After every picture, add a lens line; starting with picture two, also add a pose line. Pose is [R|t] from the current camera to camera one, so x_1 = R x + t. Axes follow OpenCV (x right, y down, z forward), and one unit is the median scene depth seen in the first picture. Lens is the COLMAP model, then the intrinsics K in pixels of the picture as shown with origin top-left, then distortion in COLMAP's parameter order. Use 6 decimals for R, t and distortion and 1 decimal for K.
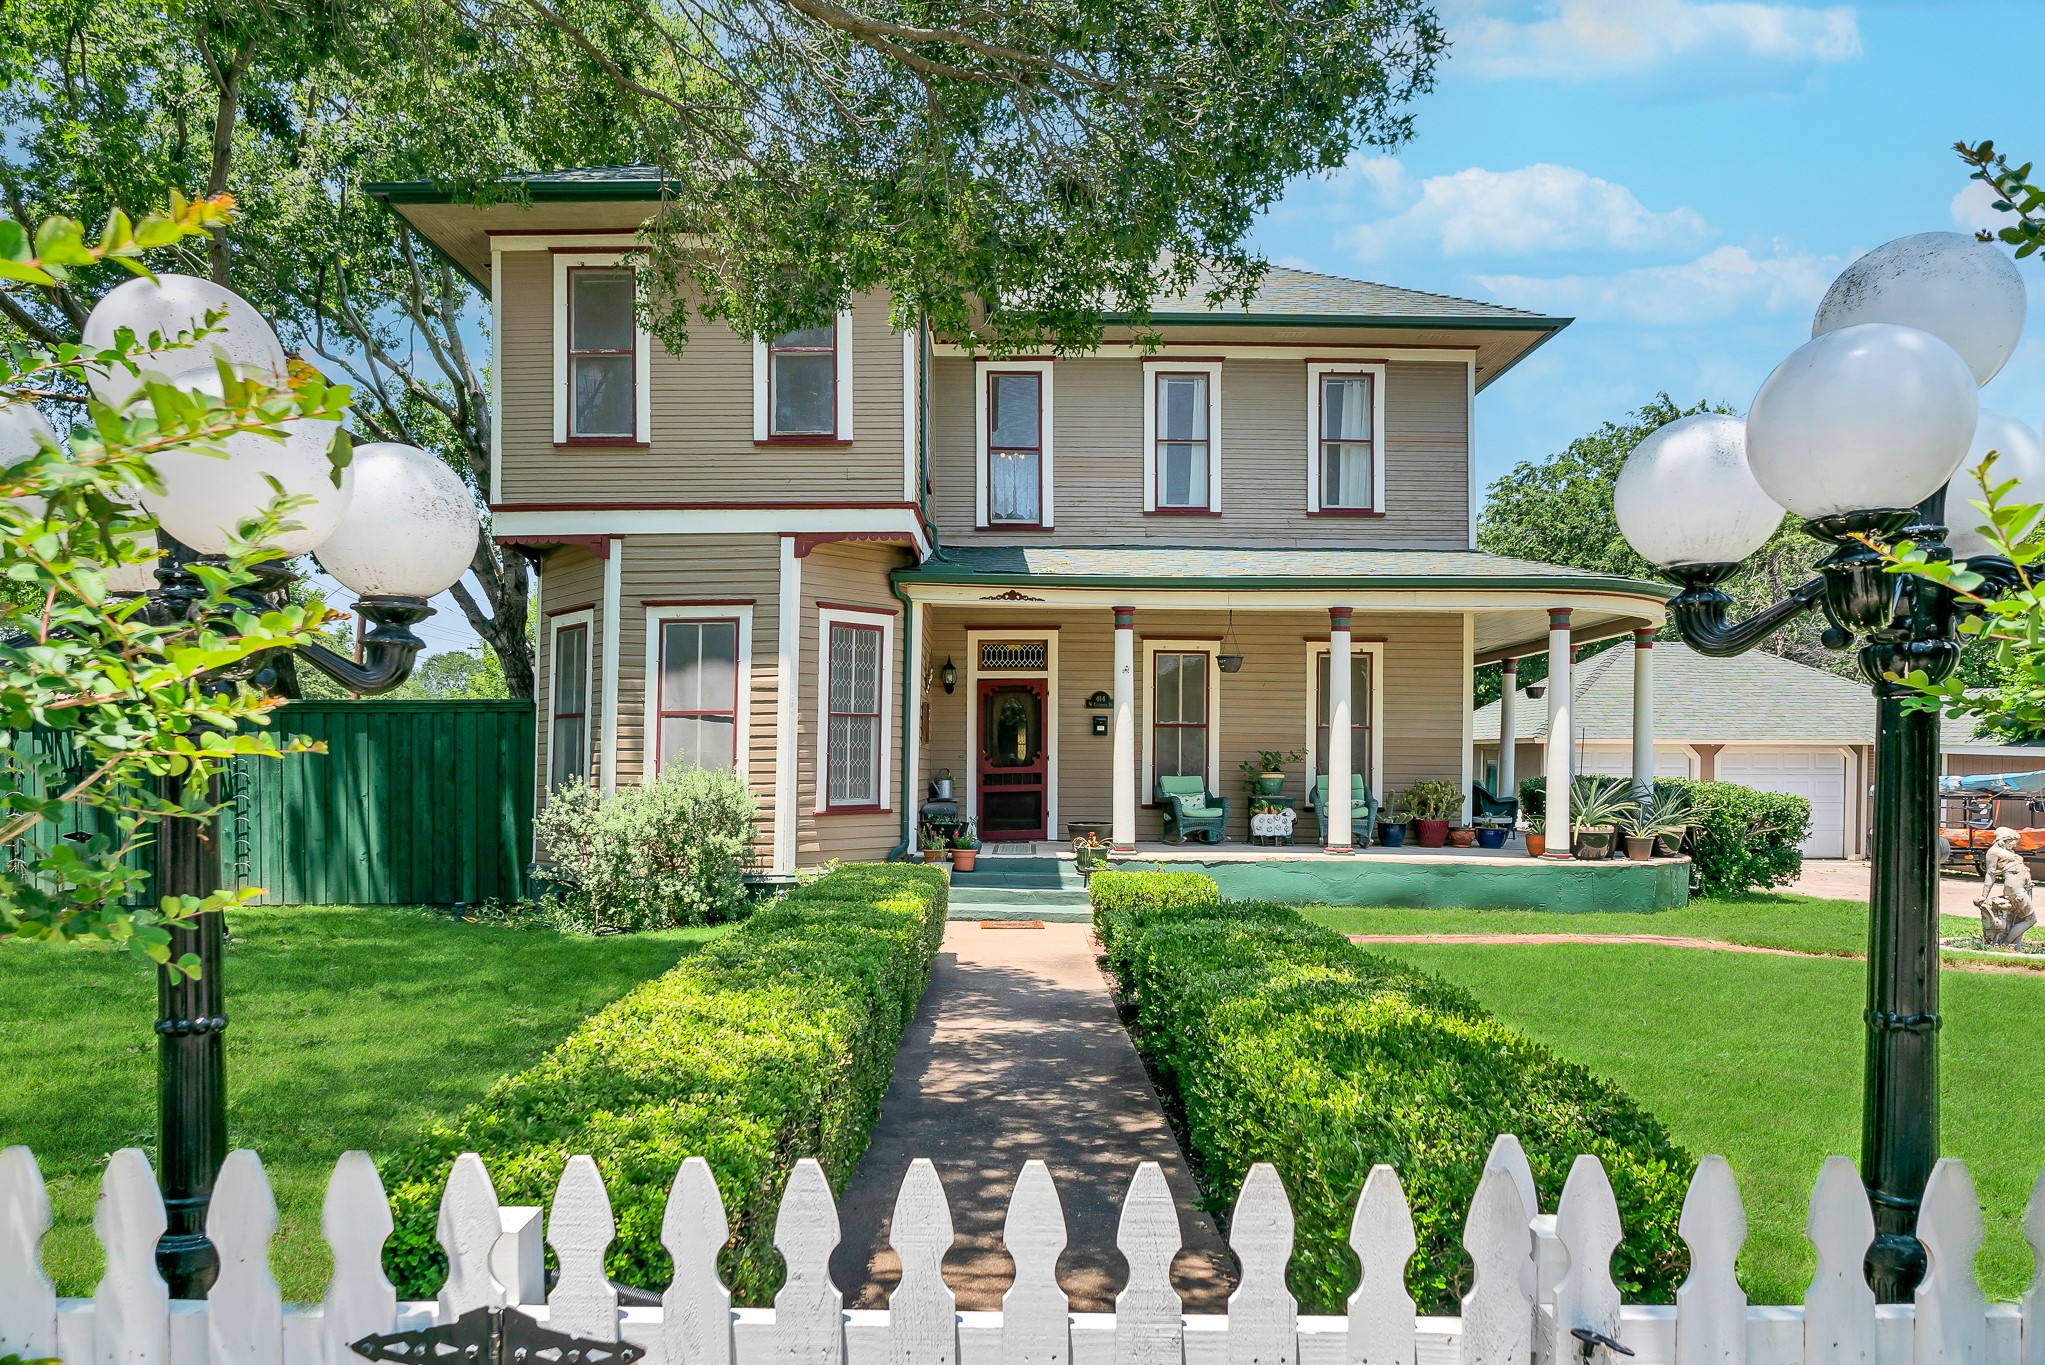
lens RADIAL K [[1261.9, 0, 1001.7], [0, 1261.9, 773.6], [0, 0, 1]] dist [-0.000513, -0.000330]
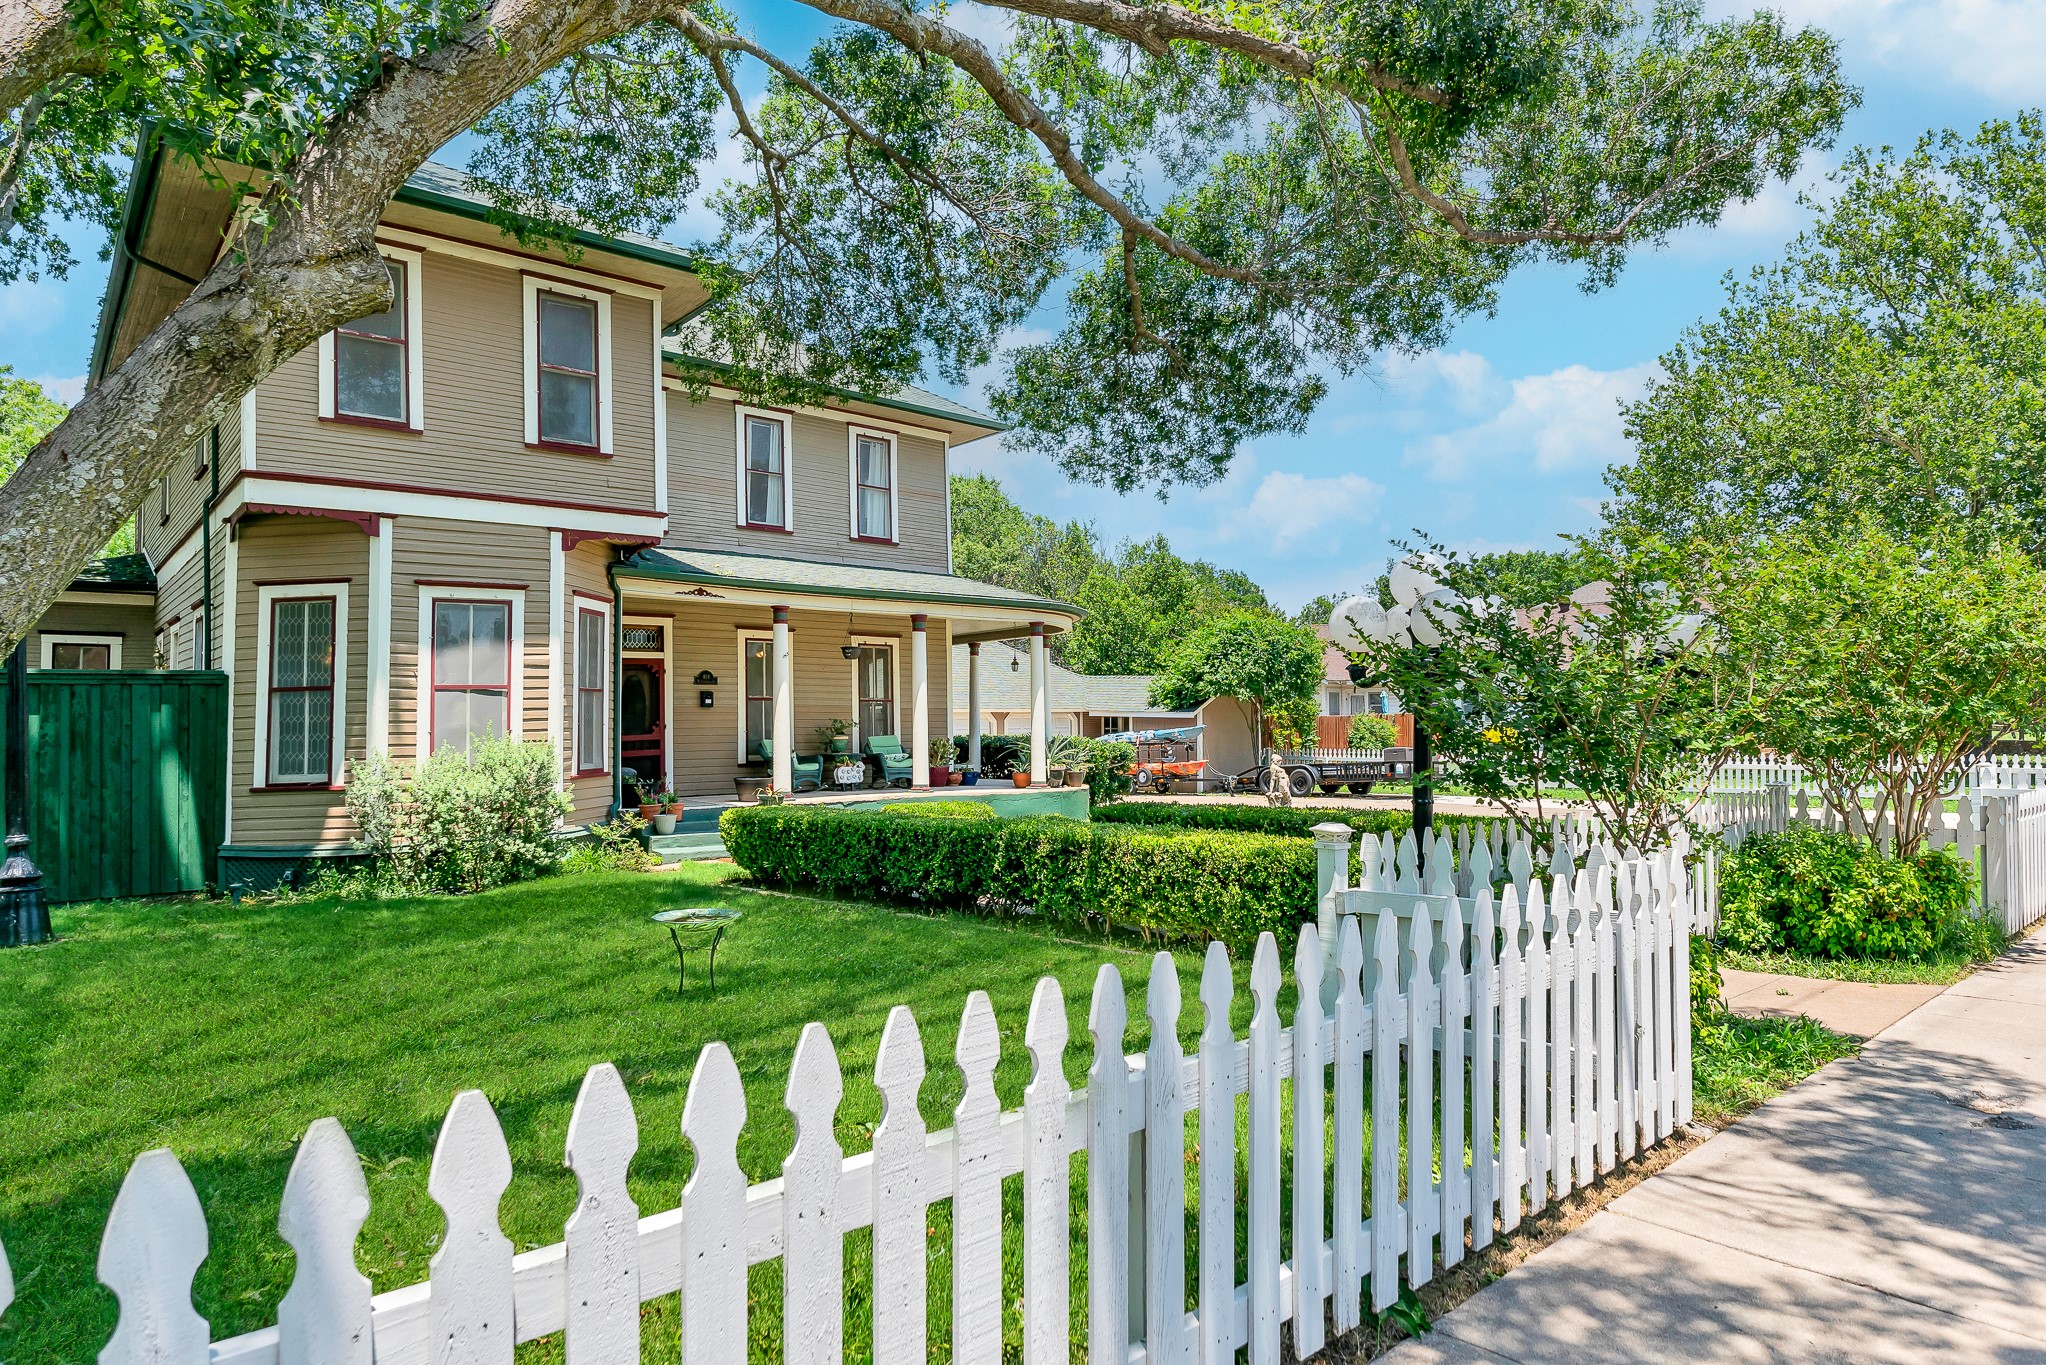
lens RADIAL K [[1191.0, 0, 1019.6], [0, 1191.0, 709.3], [0, 0, 1]] dist [-0.006588, -0.001393]
pose [[0.757785, -0.004308, 0.652490, -0.506198], [0.021679, 0.999592, -0.018578, -0.000589], [-0.652144, 0.028223, 0.757570, -0.063305]]
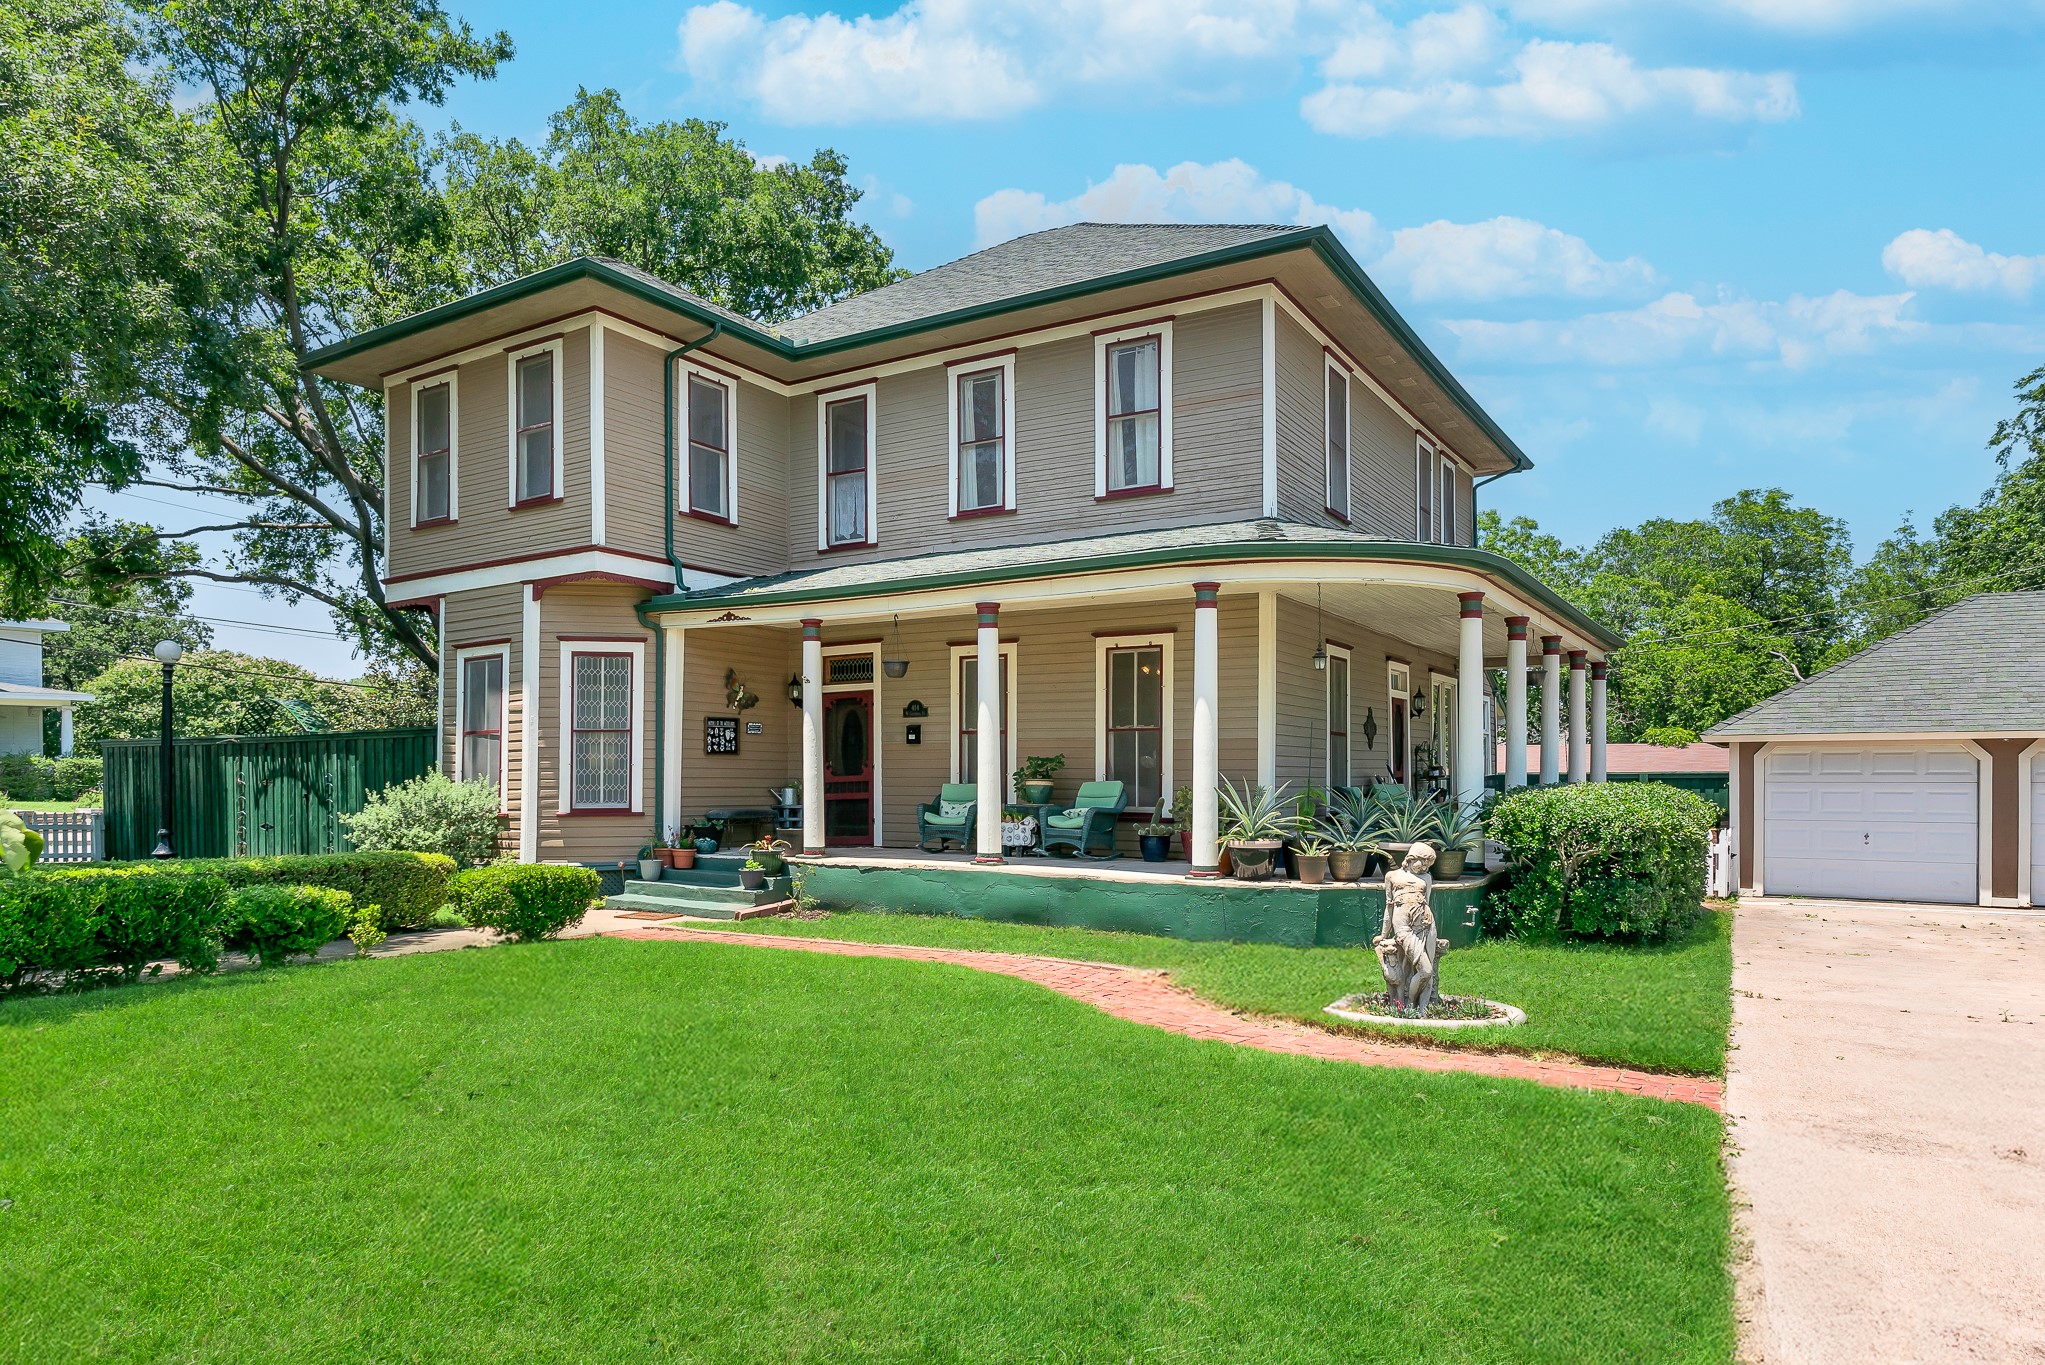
lens RADIAL K [[1287.8, 0, 974.1], [0, 1287.8, 794.5], [0, 0, 1]] dist [-0.011157, -0.002402]
pose [[0.839835, 0.000544, -0.542842, 0.786613], [0.000424, 0.999999, 0.001658, 0.010086], [0.542842, -0.001622, 0.839833, 0.185133]]
